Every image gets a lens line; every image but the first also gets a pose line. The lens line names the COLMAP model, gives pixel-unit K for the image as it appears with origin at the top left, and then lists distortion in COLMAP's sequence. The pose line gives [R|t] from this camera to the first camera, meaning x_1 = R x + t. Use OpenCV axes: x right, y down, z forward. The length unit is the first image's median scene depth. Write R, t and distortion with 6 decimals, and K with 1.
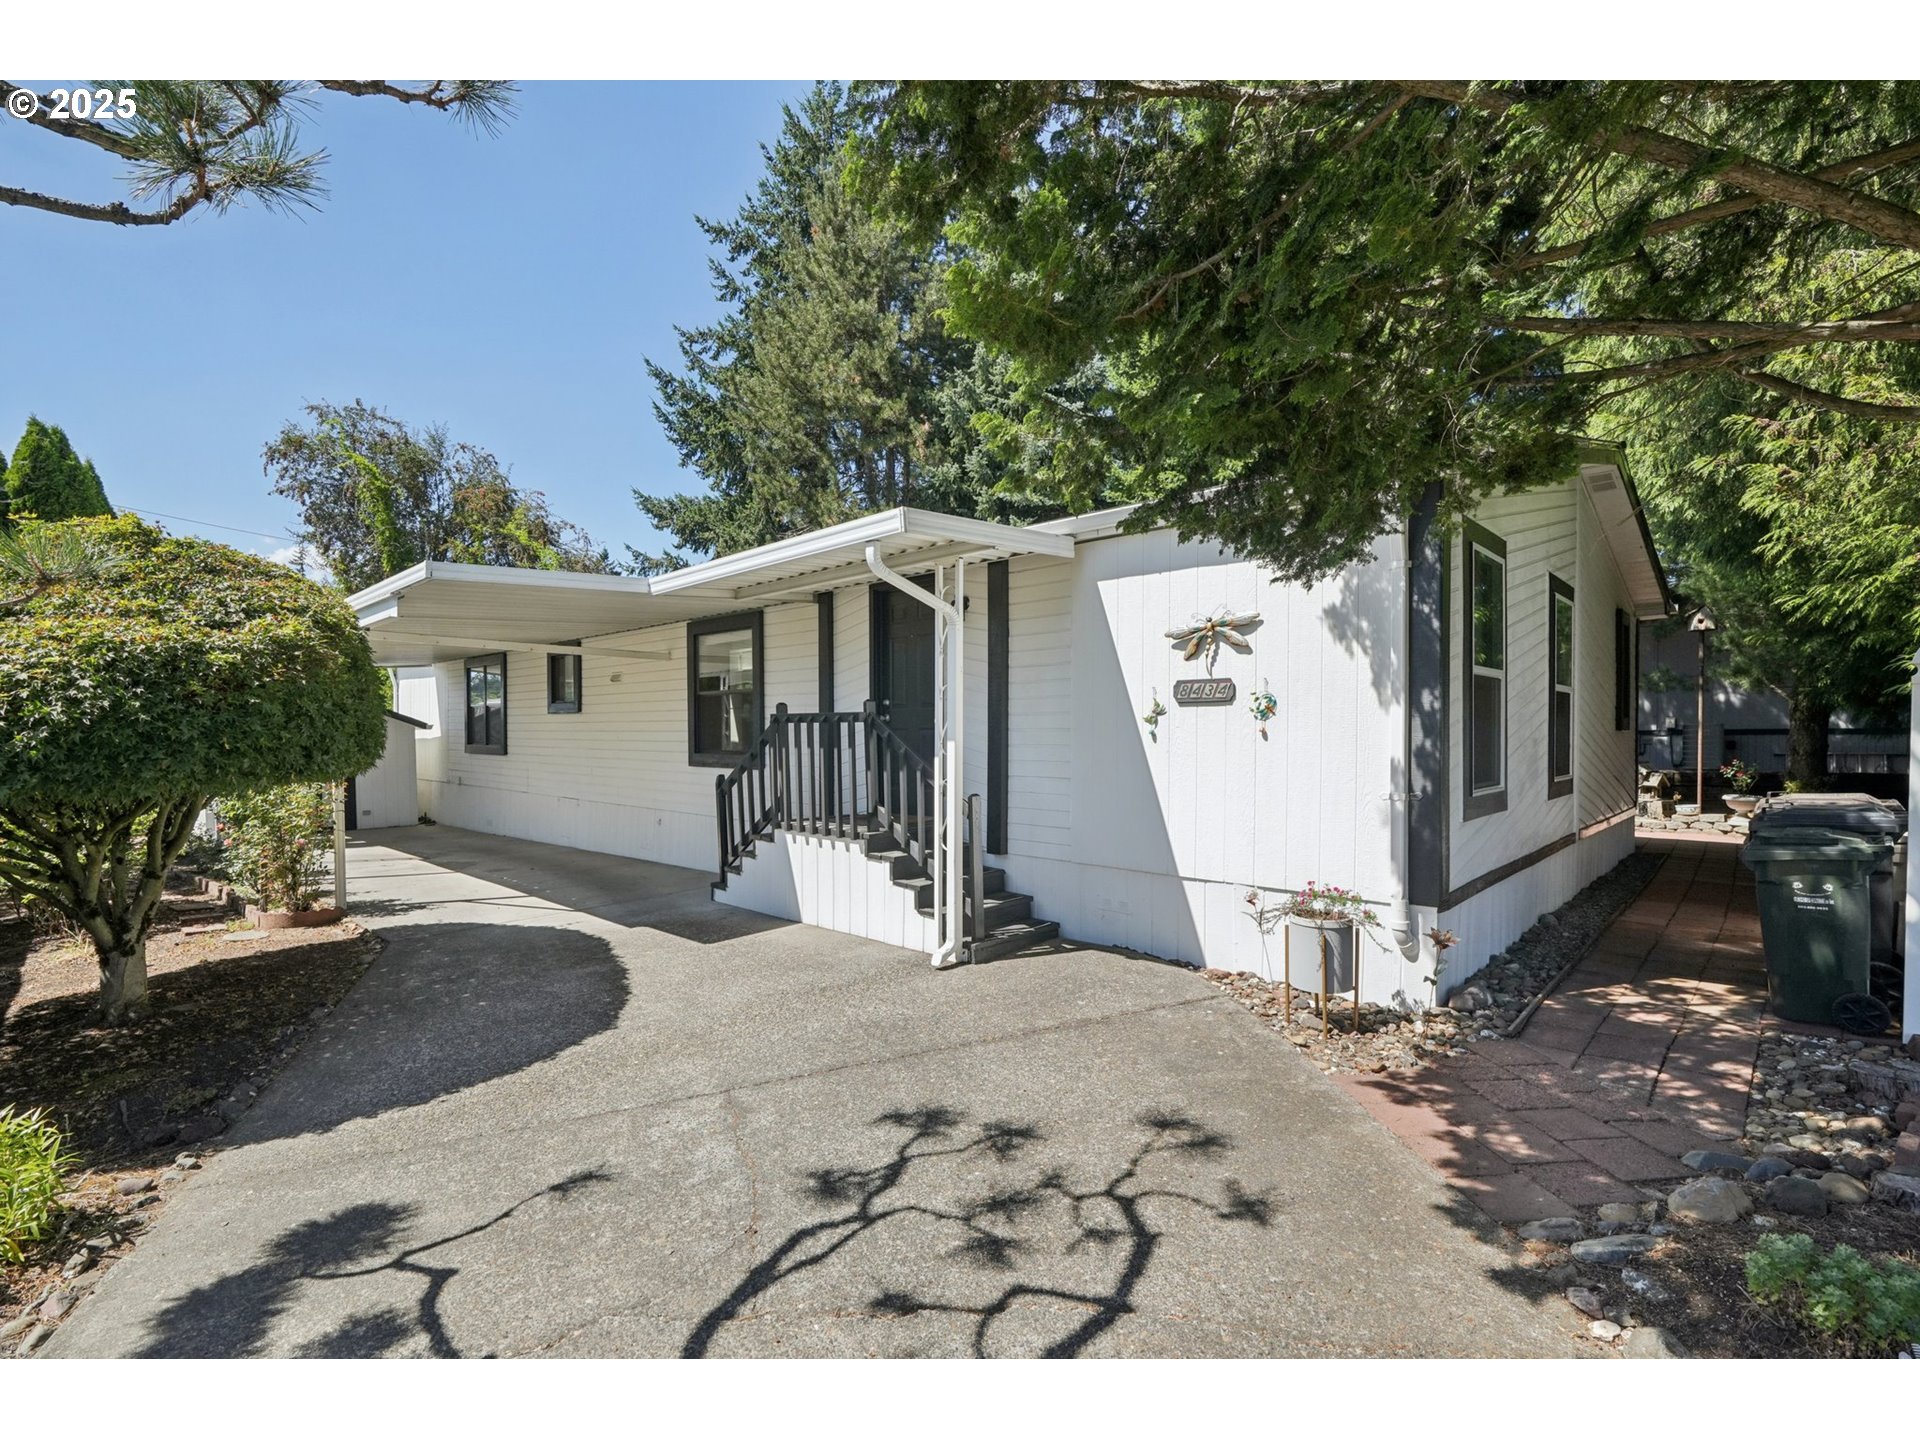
lens RADIAL K [[870.0, 0, 968.4], [0, 870.0, 717.7], [0, 0, 1]] dist [-0.015388, 0.000346]
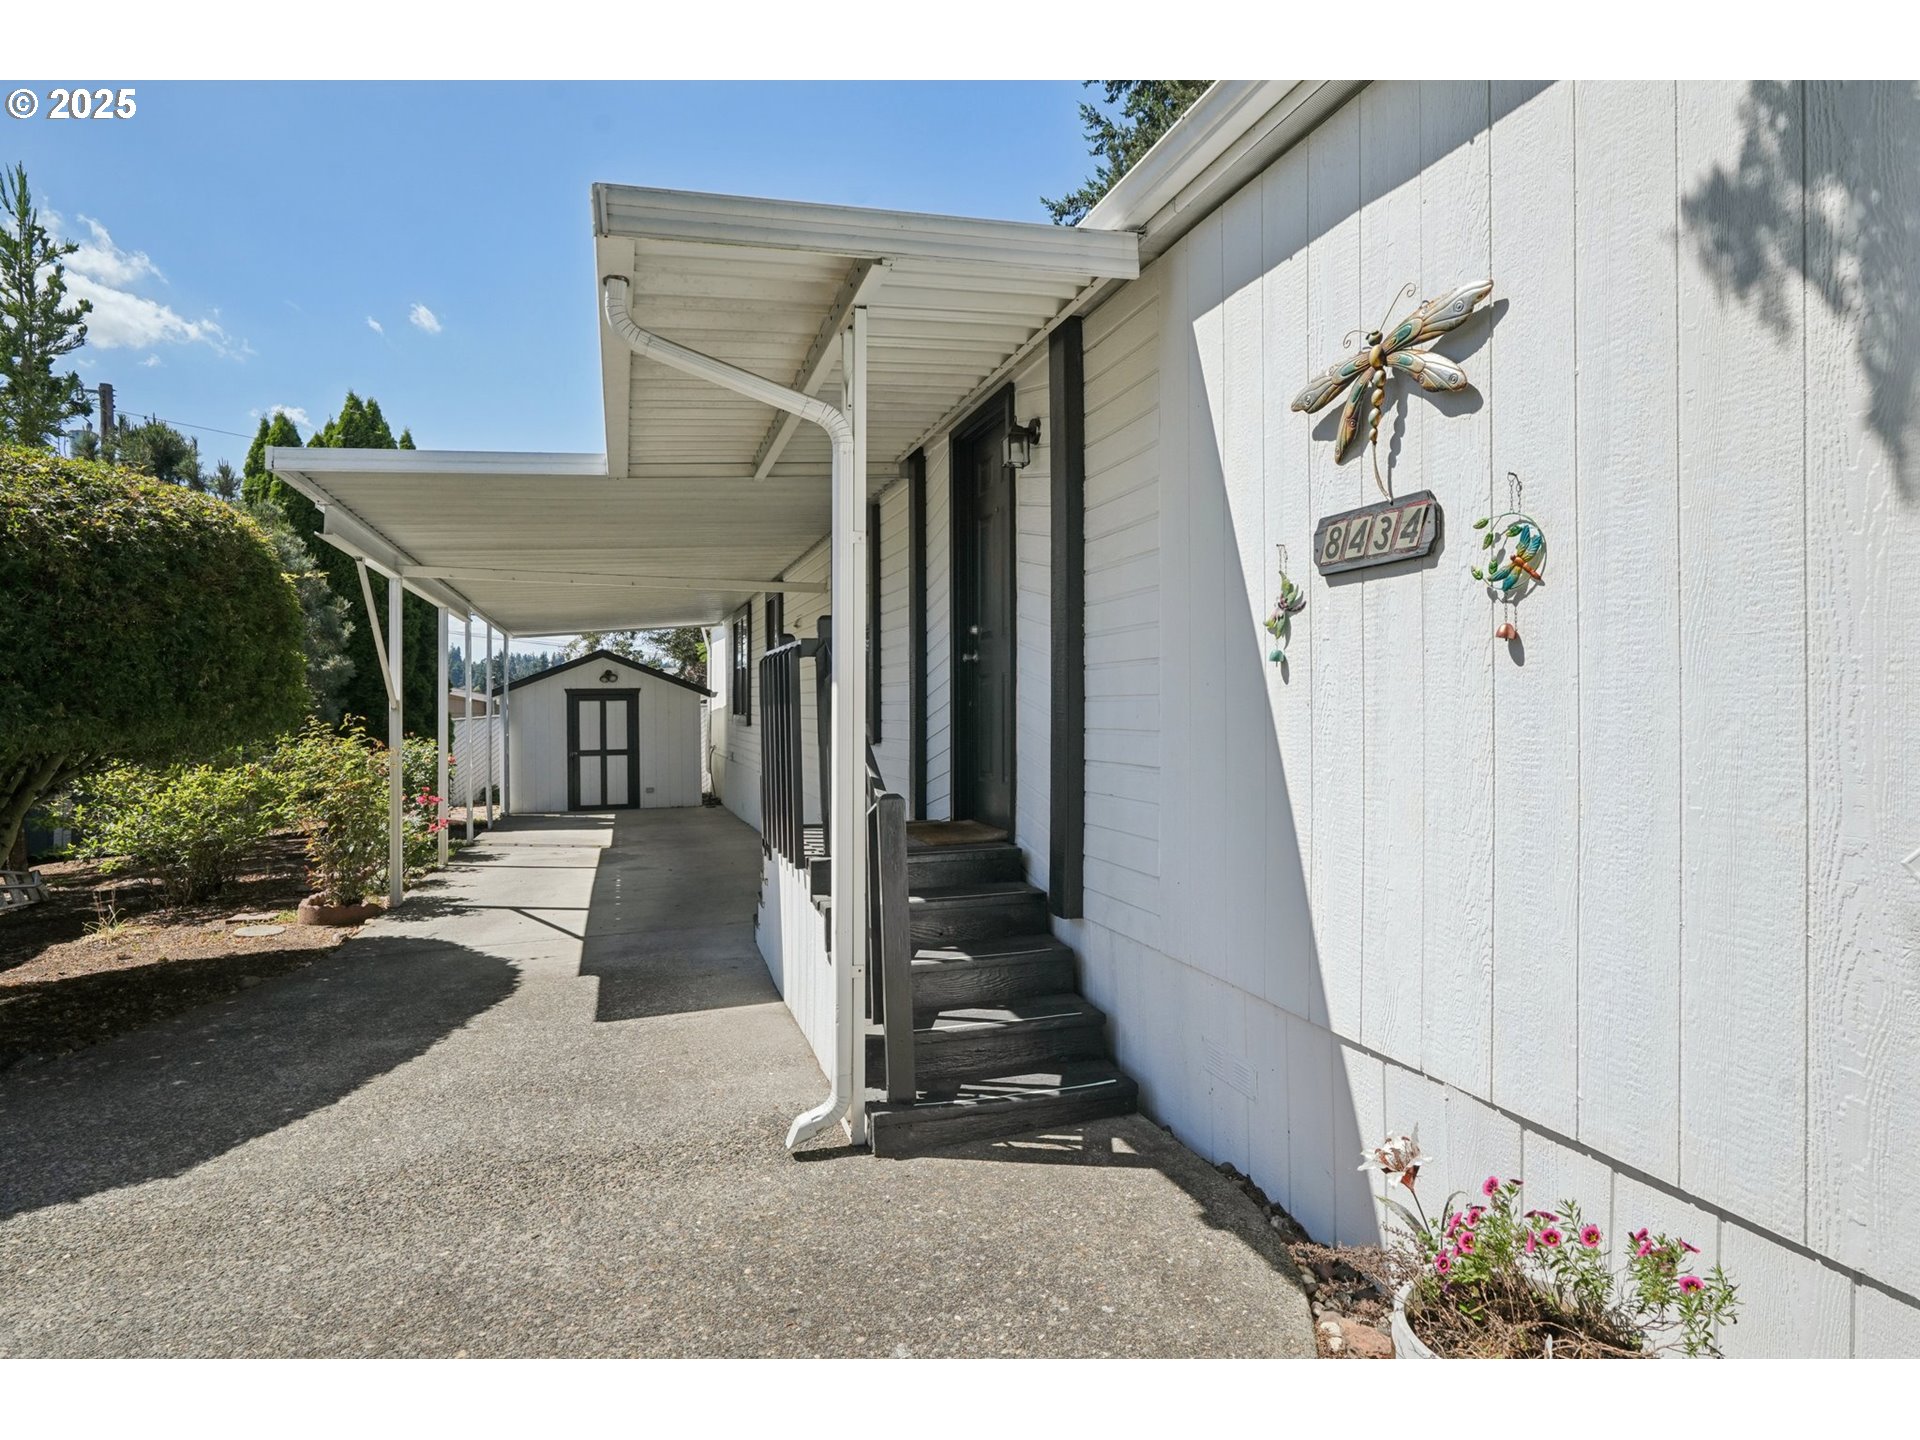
lens RADIAL K [[1064.1, 0, 956.1], [0, 1064.1, 670.7], [0, 0, 1]] dist [0.002067, 0.000350]
pose [[0.875405, -0.018076, -0.483052, 0.331285], [0.009277, 0.999745, -0.020599, 0.033415], [0.483301, 0.013551, 0.875349, 0.518726]]
